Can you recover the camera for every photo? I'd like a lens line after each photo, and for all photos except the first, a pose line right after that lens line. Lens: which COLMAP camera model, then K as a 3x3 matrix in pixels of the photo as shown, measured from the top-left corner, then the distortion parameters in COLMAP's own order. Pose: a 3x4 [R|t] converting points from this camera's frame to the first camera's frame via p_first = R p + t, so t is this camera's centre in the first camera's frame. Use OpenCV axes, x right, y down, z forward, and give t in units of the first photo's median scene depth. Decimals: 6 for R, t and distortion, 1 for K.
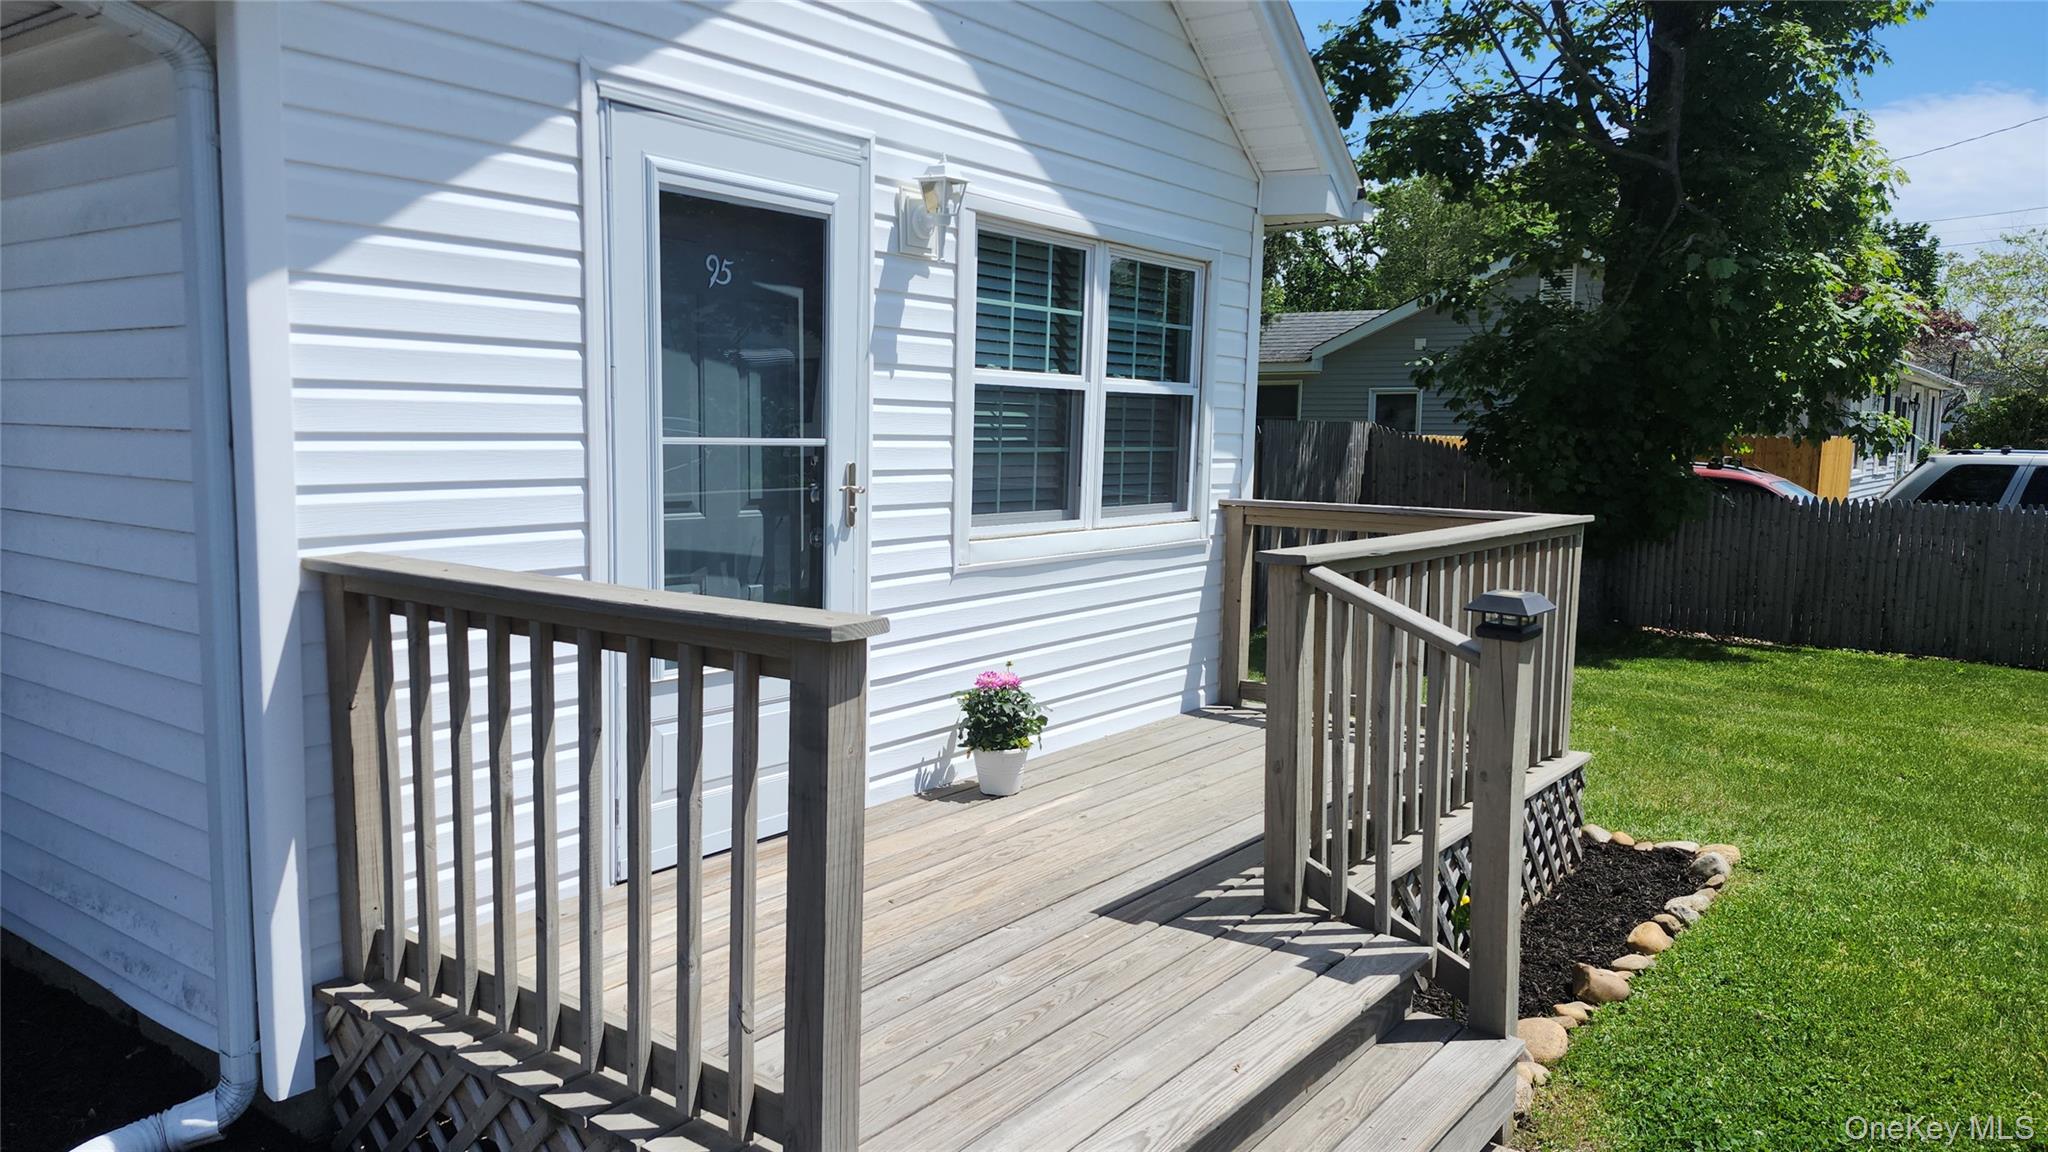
lens RADIAL K [[1434.5, 0, 991.0], [0, 1434.5, 609.8], [0, 0, 1]] dist [0.053786, -0.028830]
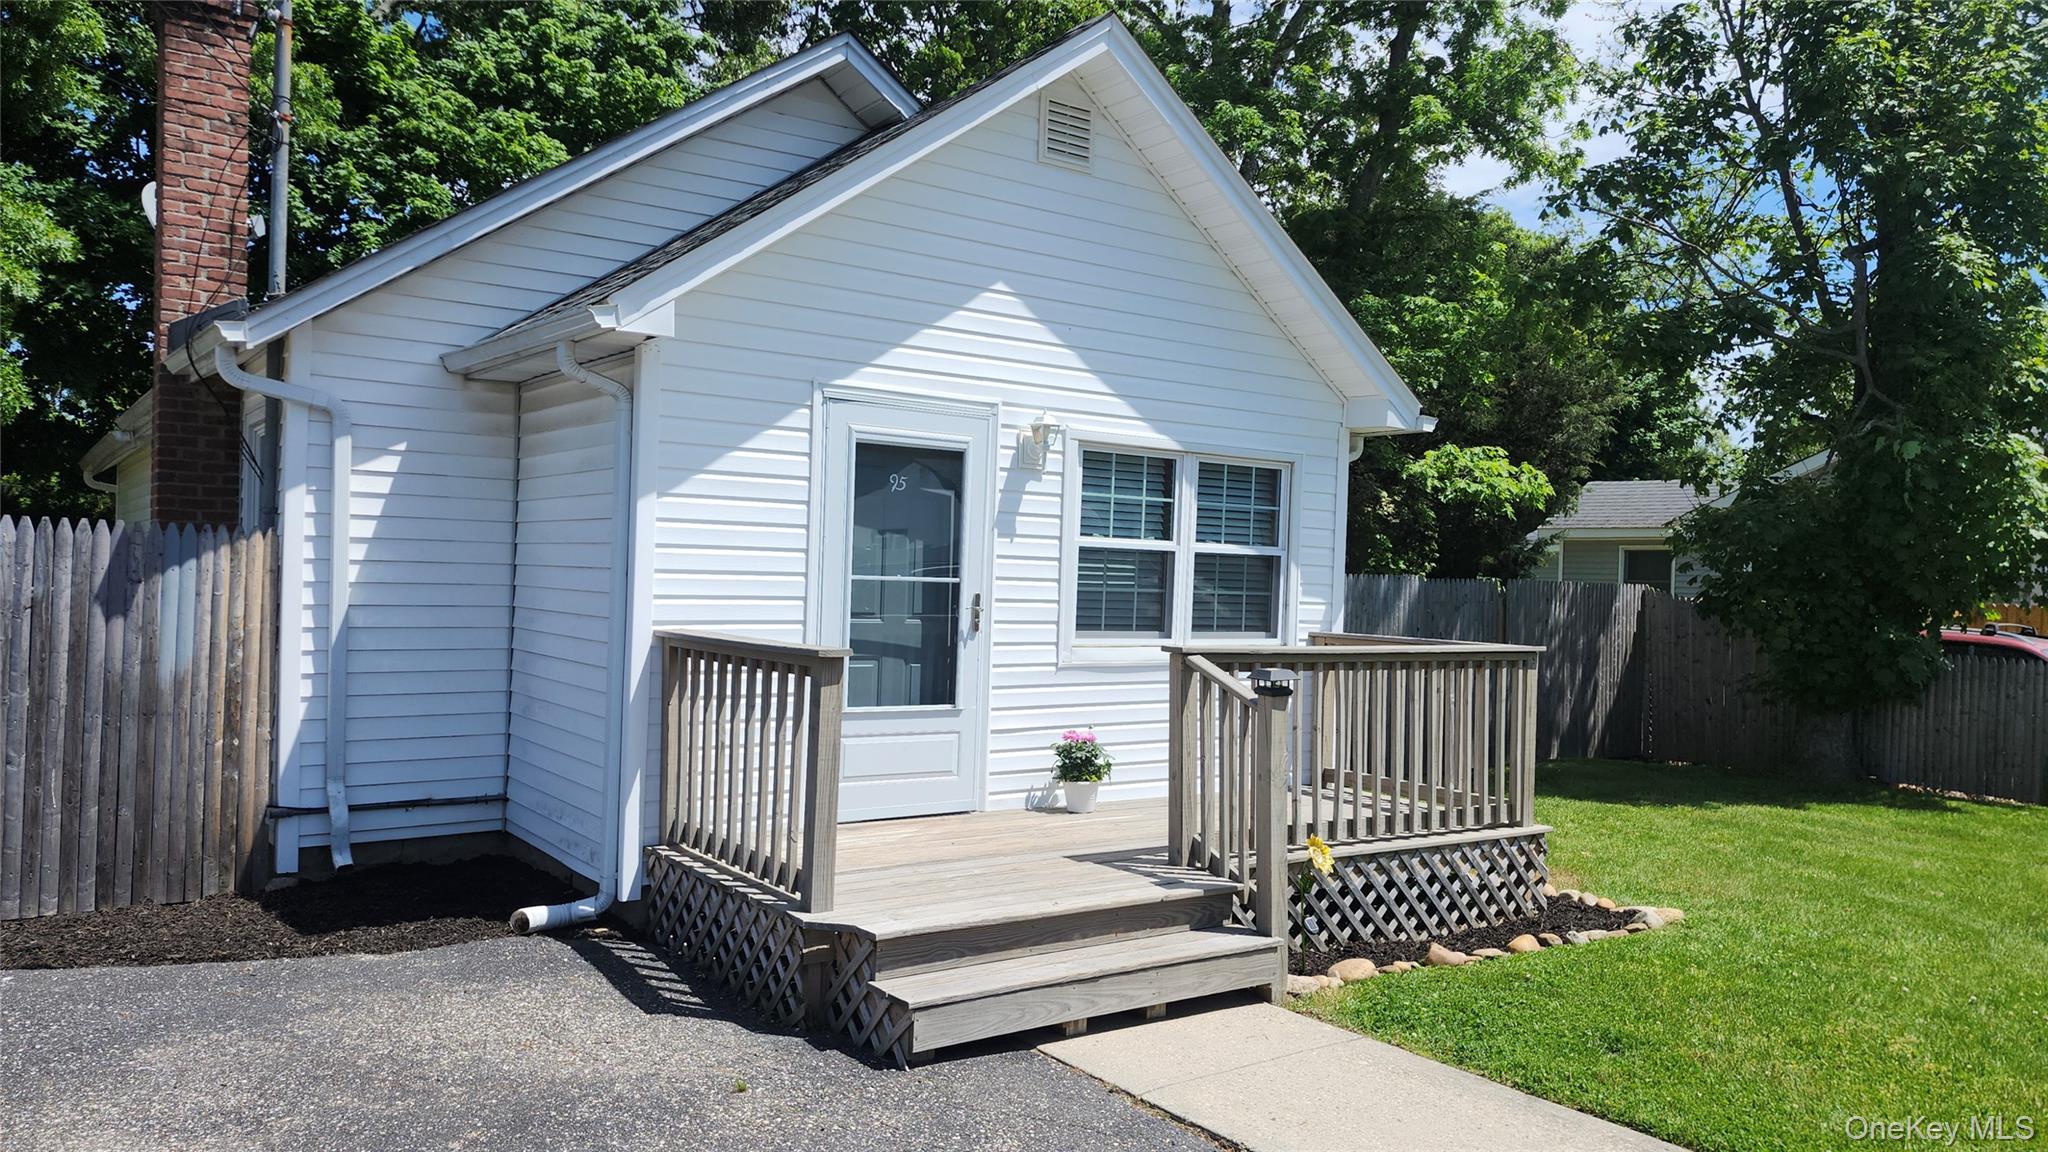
lens RADIAL K [[1434.5, 0, 1001.2], [0, 1434.5, 574.3], [0, 0, 1]] dist [0.053786, -0.028830]
pose [[0.952596, 0.011827, -0.304007, 0.389924], [-0.052952, 0.990438, -0.127393, 0.076743], [0.299594, 0.137452, 0.944114, -0.500438]]
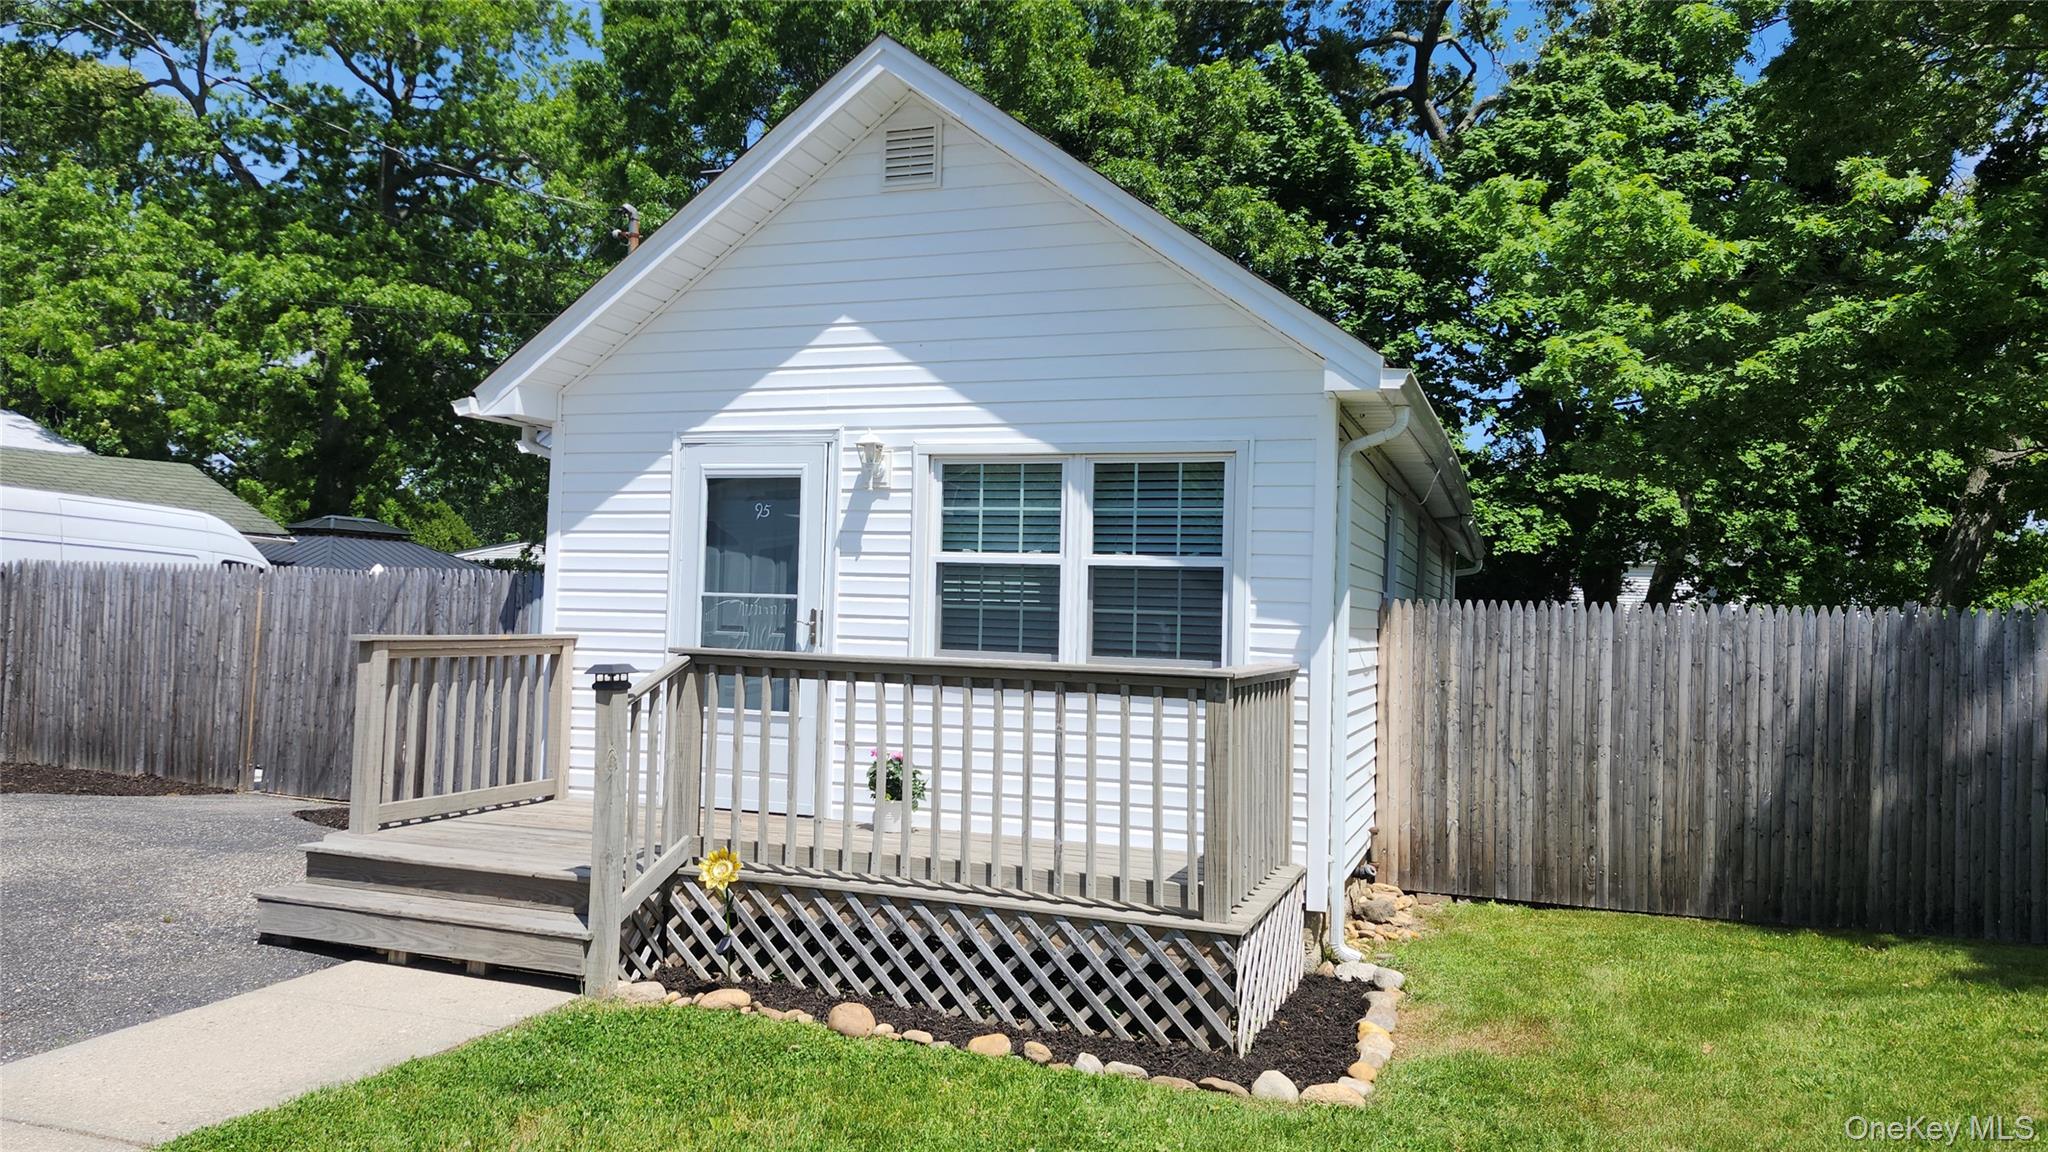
lens RADIAL K [[1434.5, 0, 1041.1], [0, 1434.5, 560.9], [0, 0, 1]] dist [0.053786, -0.028830]
pose [[0.277924, -0.044151, -0.959588, 1.515318], [-0.146104, 0.985378, -0.087653, -0.042401], [0.949427, 0.164561, 0.267410, 0.712655]]
